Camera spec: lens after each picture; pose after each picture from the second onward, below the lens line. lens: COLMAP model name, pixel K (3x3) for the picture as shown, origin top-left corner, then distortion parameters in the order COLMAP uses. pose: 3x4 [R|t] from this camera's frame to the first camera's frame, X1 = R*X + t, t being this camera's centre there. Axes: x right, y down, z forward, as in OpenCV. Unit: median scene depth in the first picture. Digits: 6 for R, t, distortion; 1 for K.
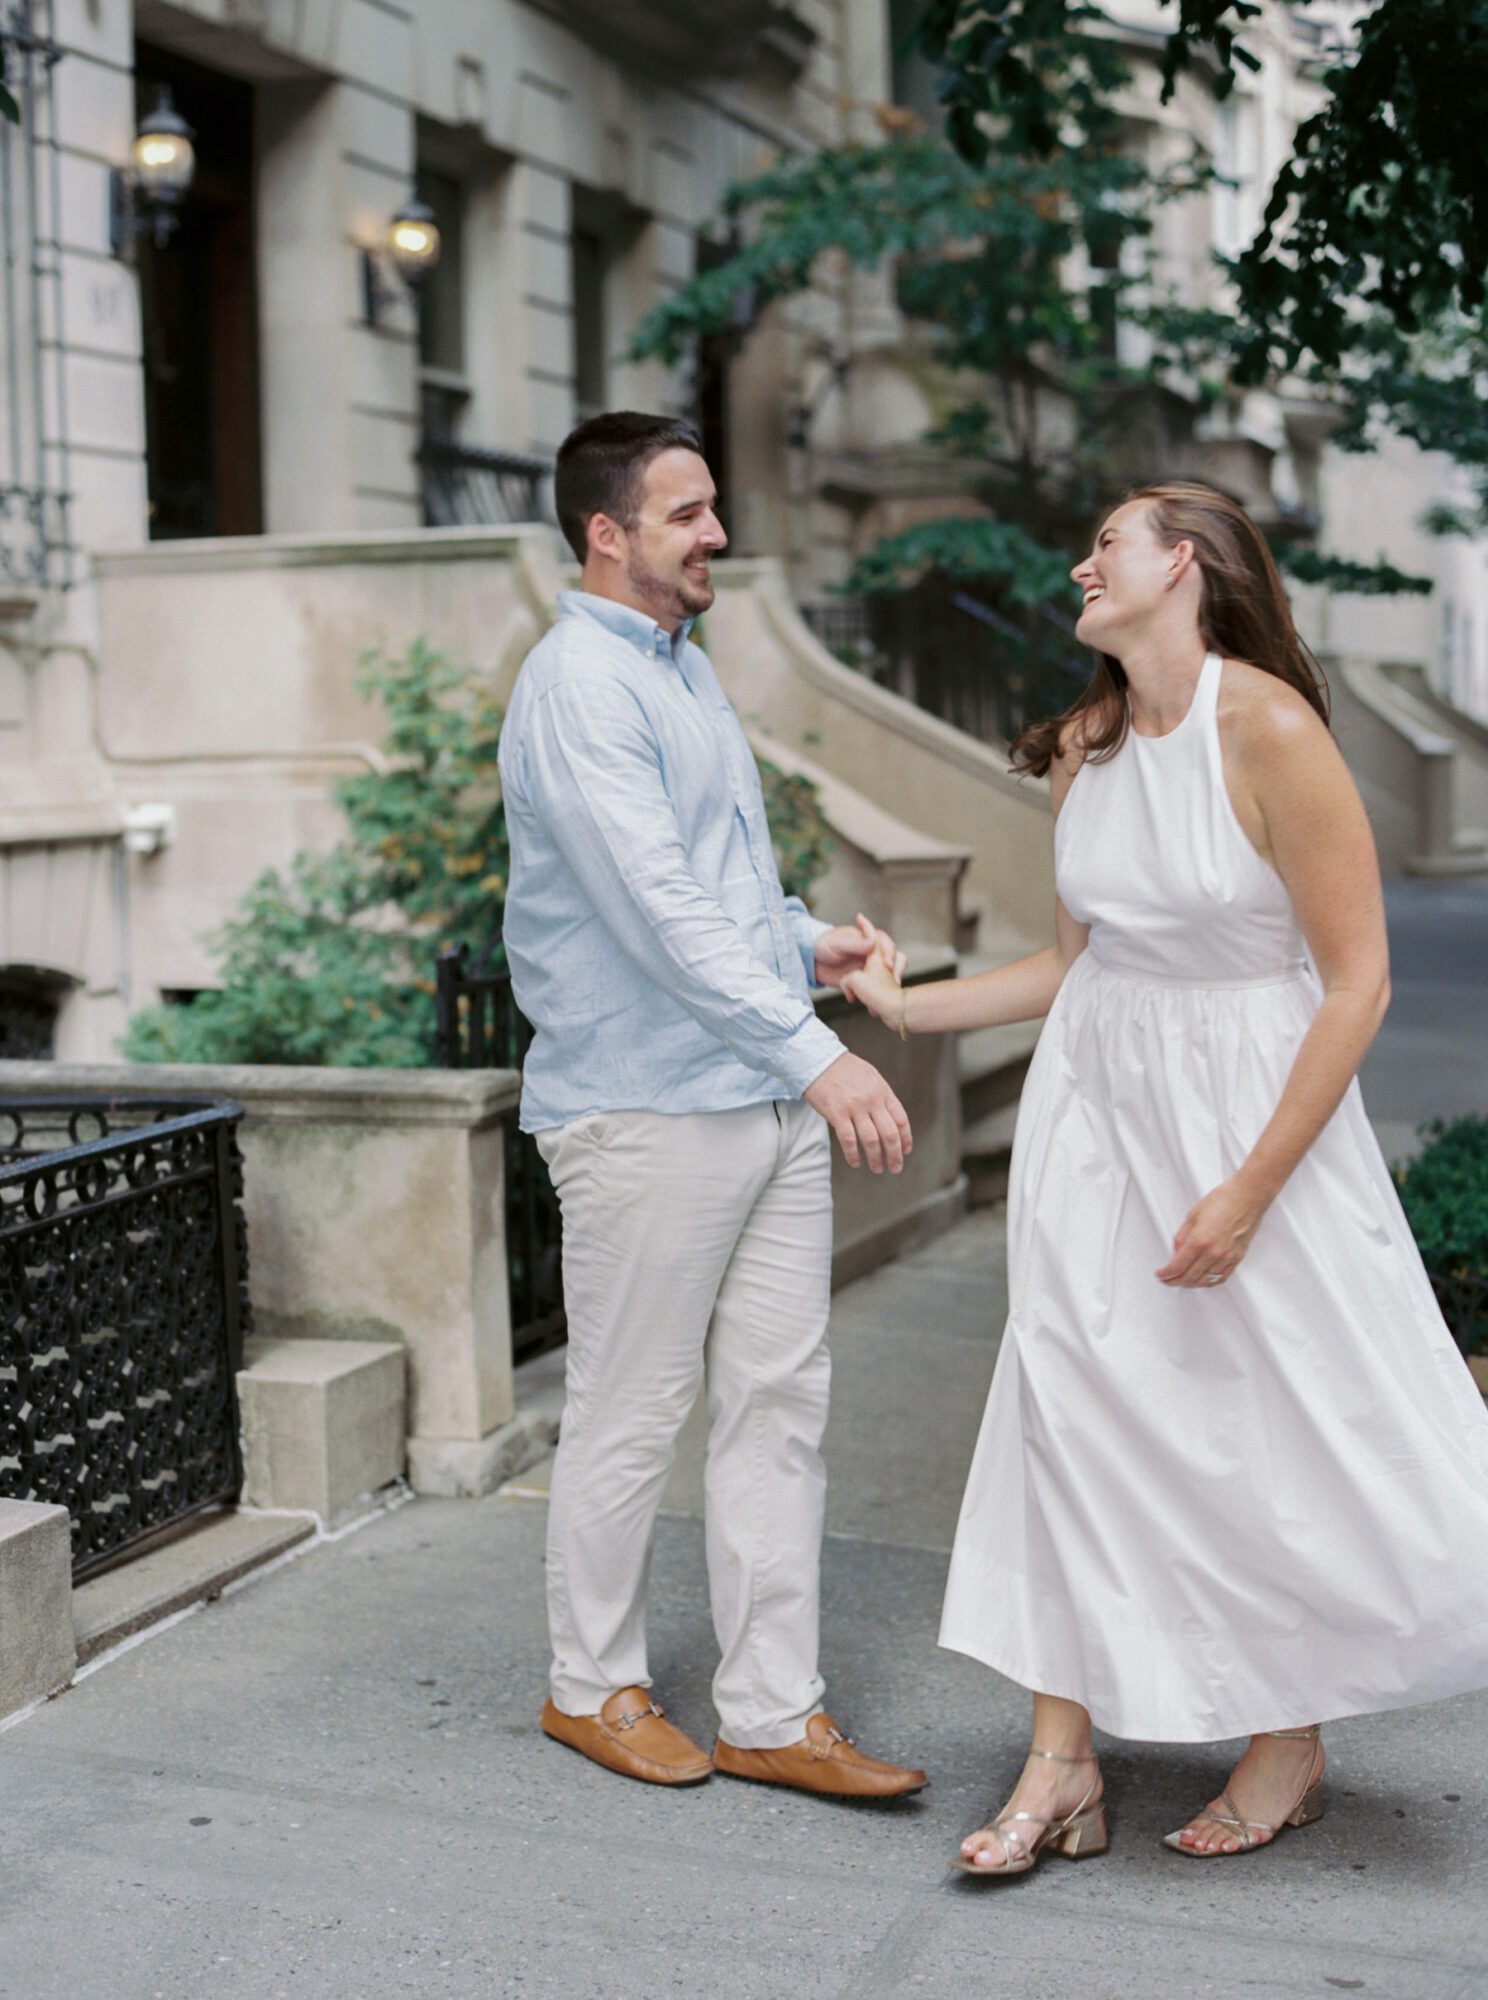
lens RADIAL K [[3378.8, 0, 744.0], [0, 3378.8, 1000.0], [0, 0, 1]] dist [-0.048816, -0.146947]
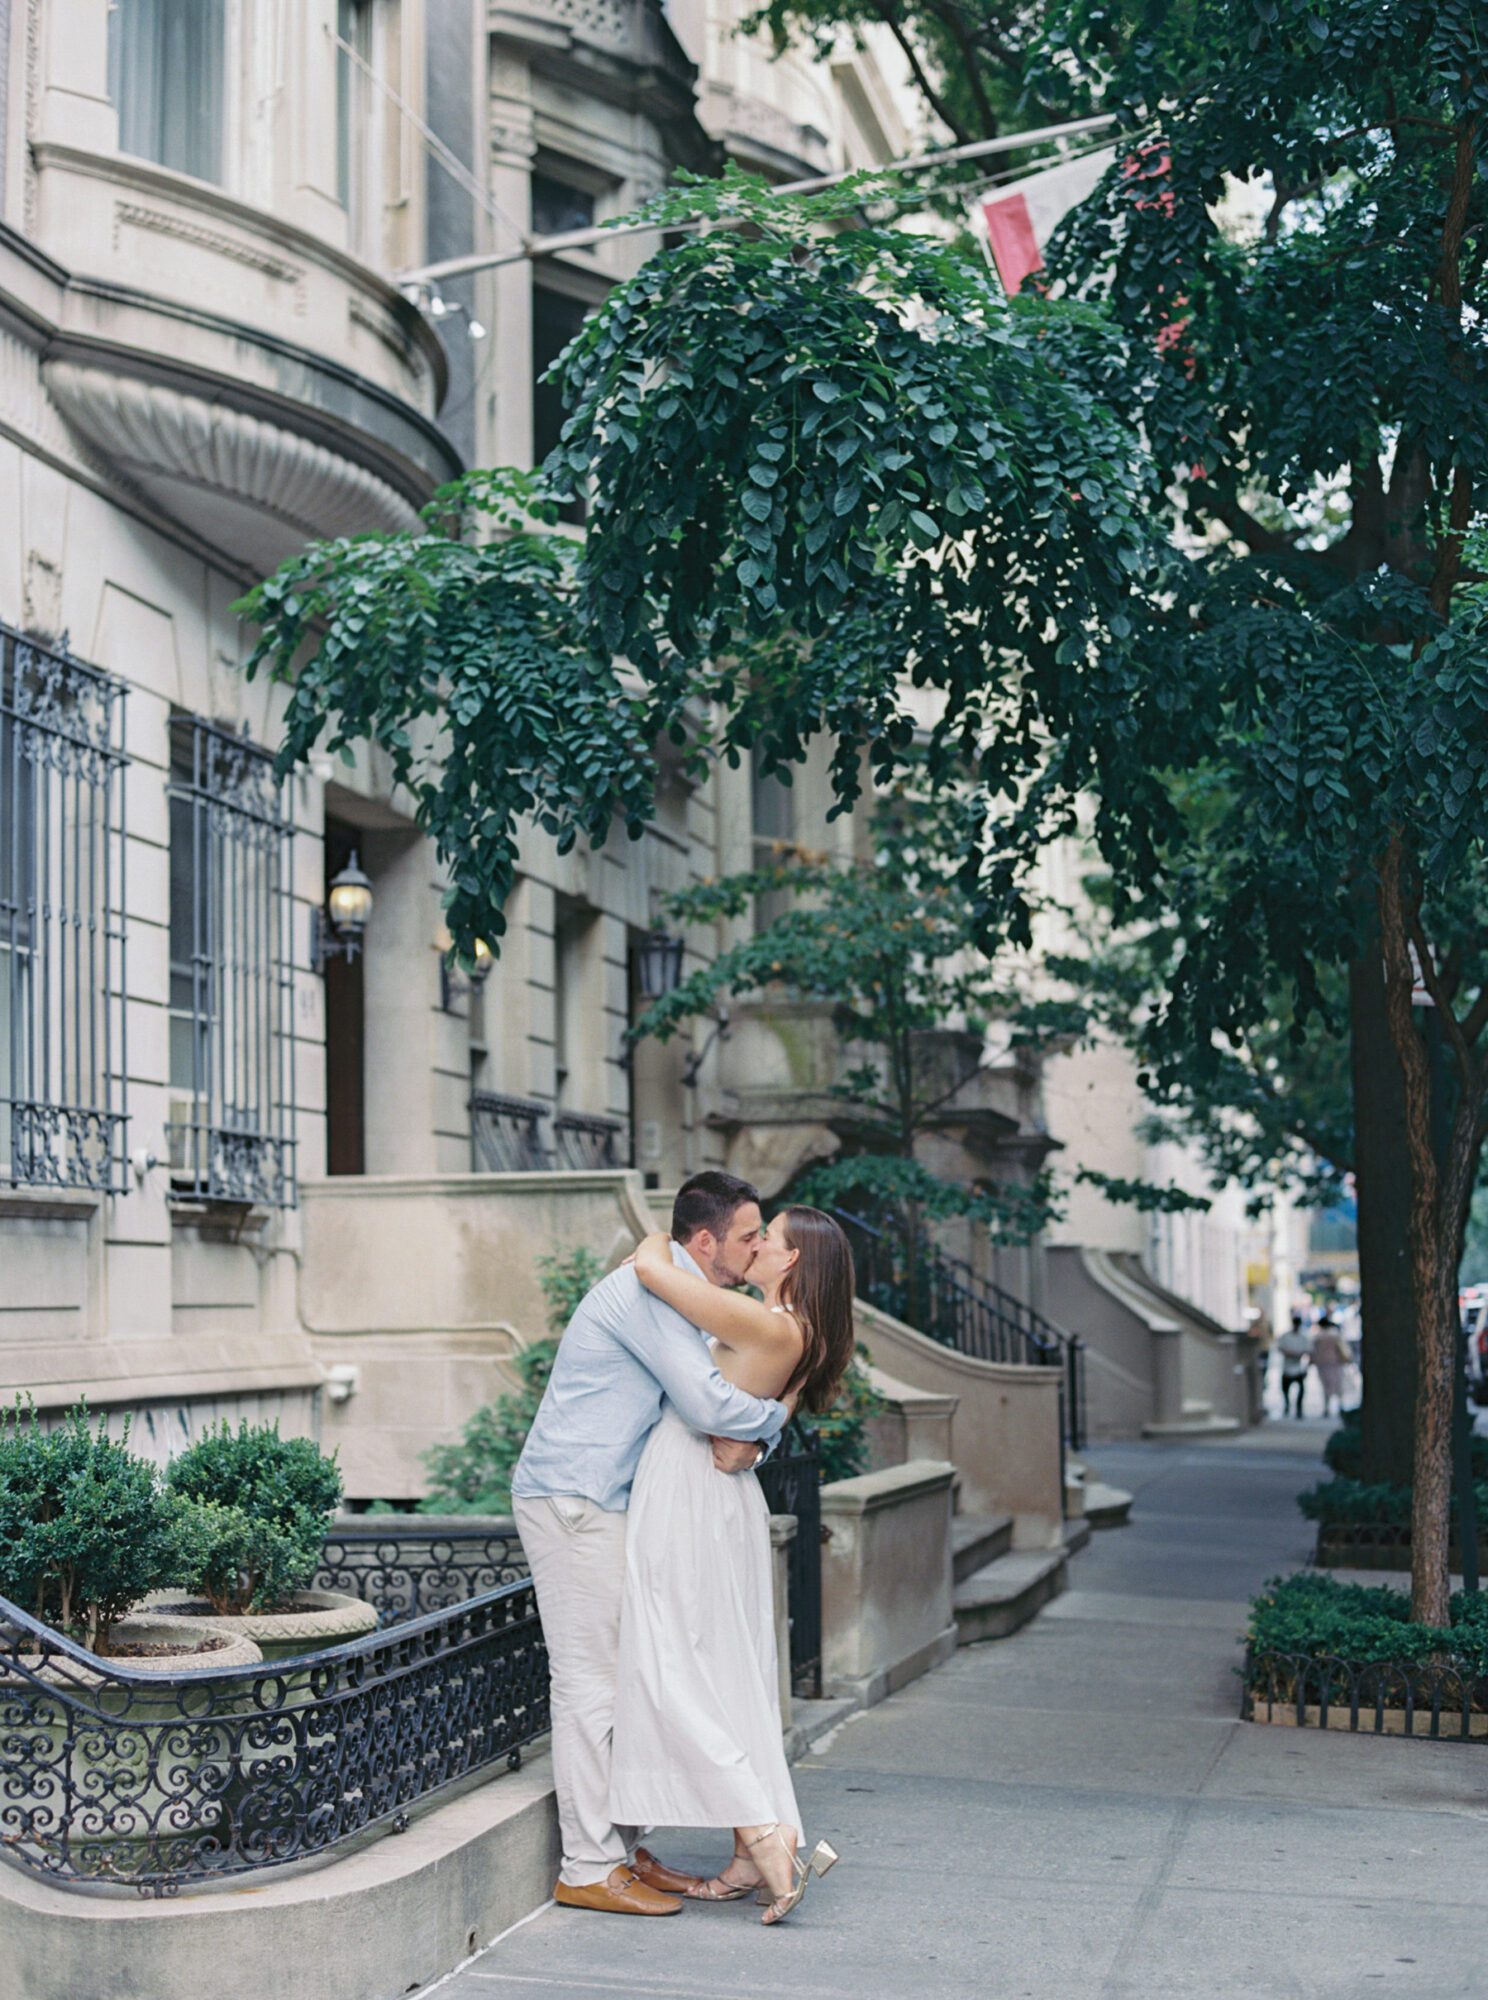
lens RADIAL K [[3378.8, 0, 744.0], [0, 3378.8, 1000.0], [0, 0, 1]] dist [-0.048816, -0.146947]
pose [[0.993663, 0.013876, 0.111541, -0.163160], [0.005021, 0.985879, -0.167381, 0.026462], [-0.112288, 0.166881, 0.979562, -0.389109]]
